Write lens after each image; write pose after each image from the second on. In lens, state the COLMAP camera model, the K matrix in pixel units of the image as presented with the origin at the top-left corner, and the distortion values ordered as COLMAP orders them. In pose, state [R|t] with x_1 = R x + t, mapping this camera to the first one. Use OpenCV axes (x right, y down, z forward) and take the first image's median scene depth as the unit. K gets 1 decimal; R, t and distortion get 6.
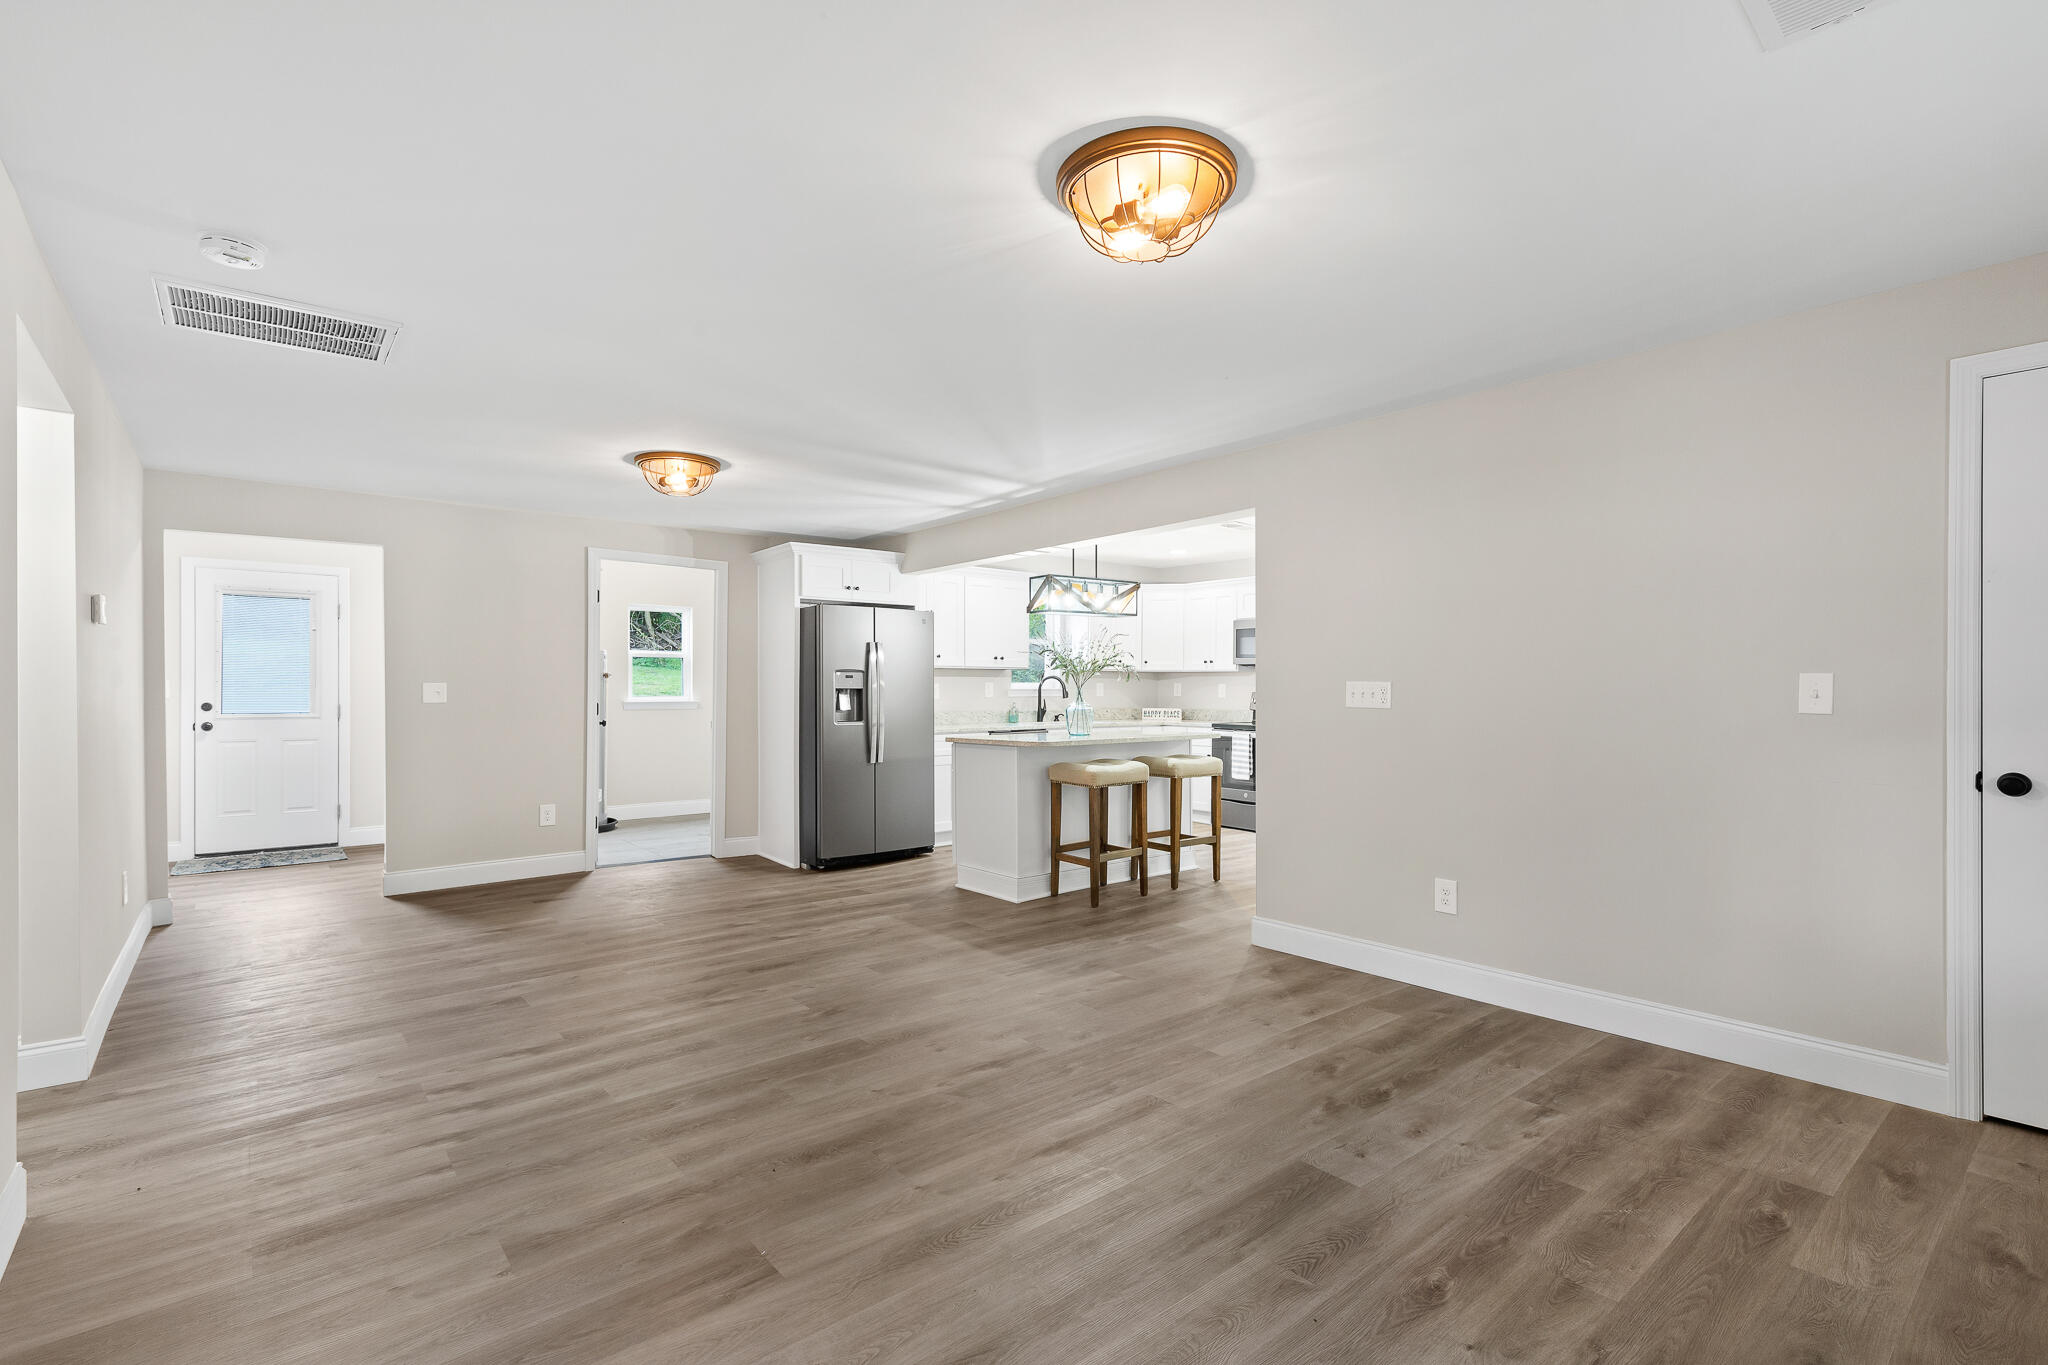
lens RADIAL K [[931.3, 0, 1021.6], [0, 931.3, 687.9], [0, 0, 1]] dist [0.002066, 0.000488]
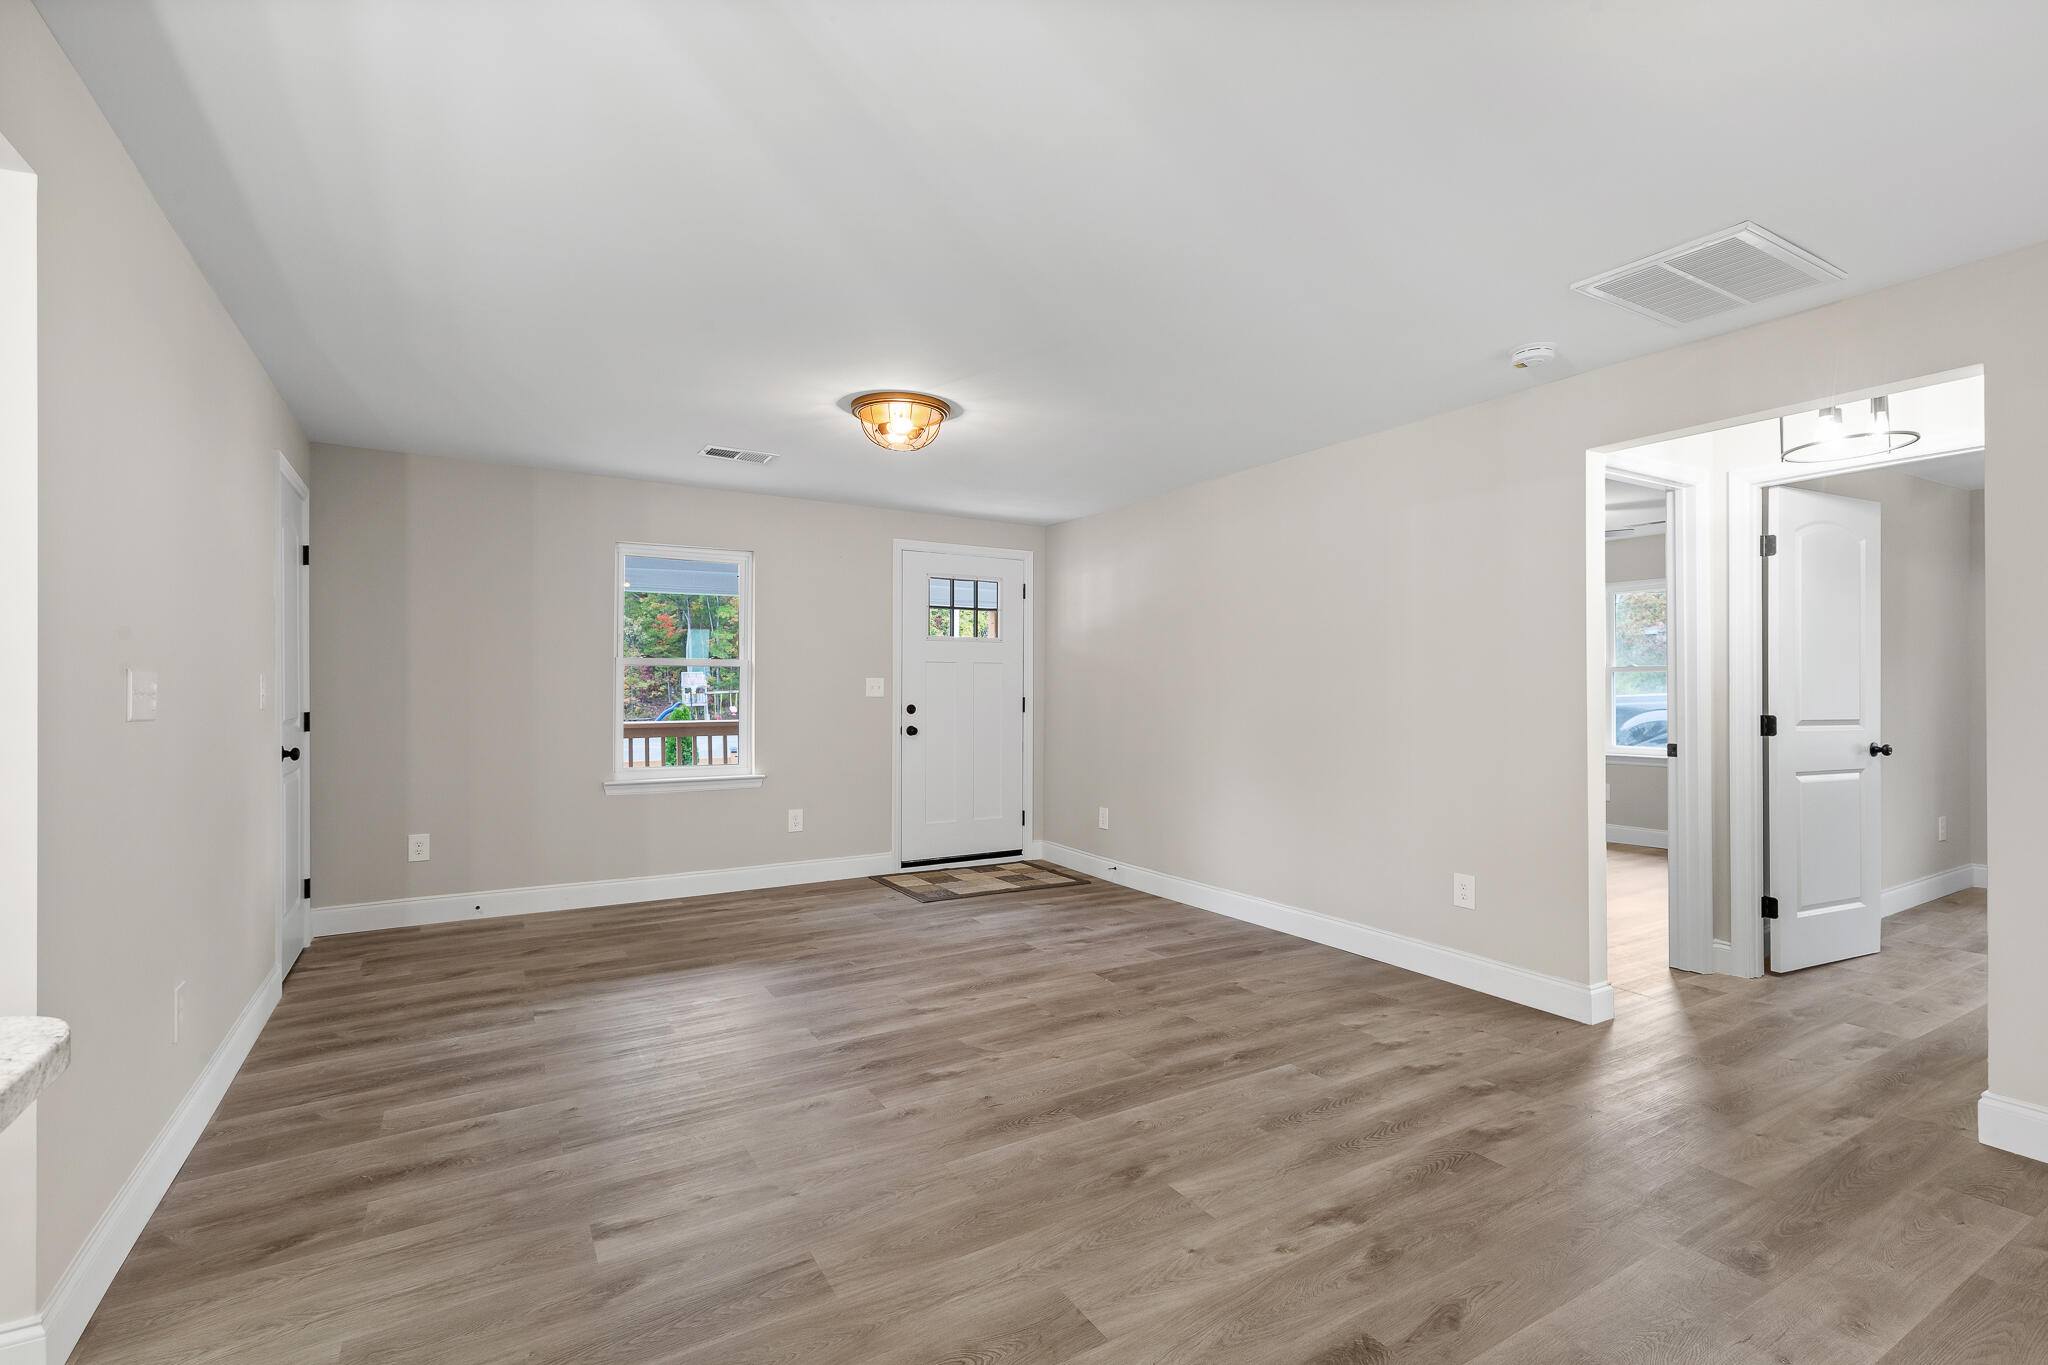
lens RADIAL K [[931.3, 0, 1023.3], [0, 931.3, 689.0], [0, 0, 1]] dist [0.002066, 0.000488]
pose [[-0.987892, 0.002371, 0.155128, -0.292399], [0.001046, 0.999962, -0.008624, 0.014178], [-0.155143, -0.008357, -0.987857, 2.111583]]
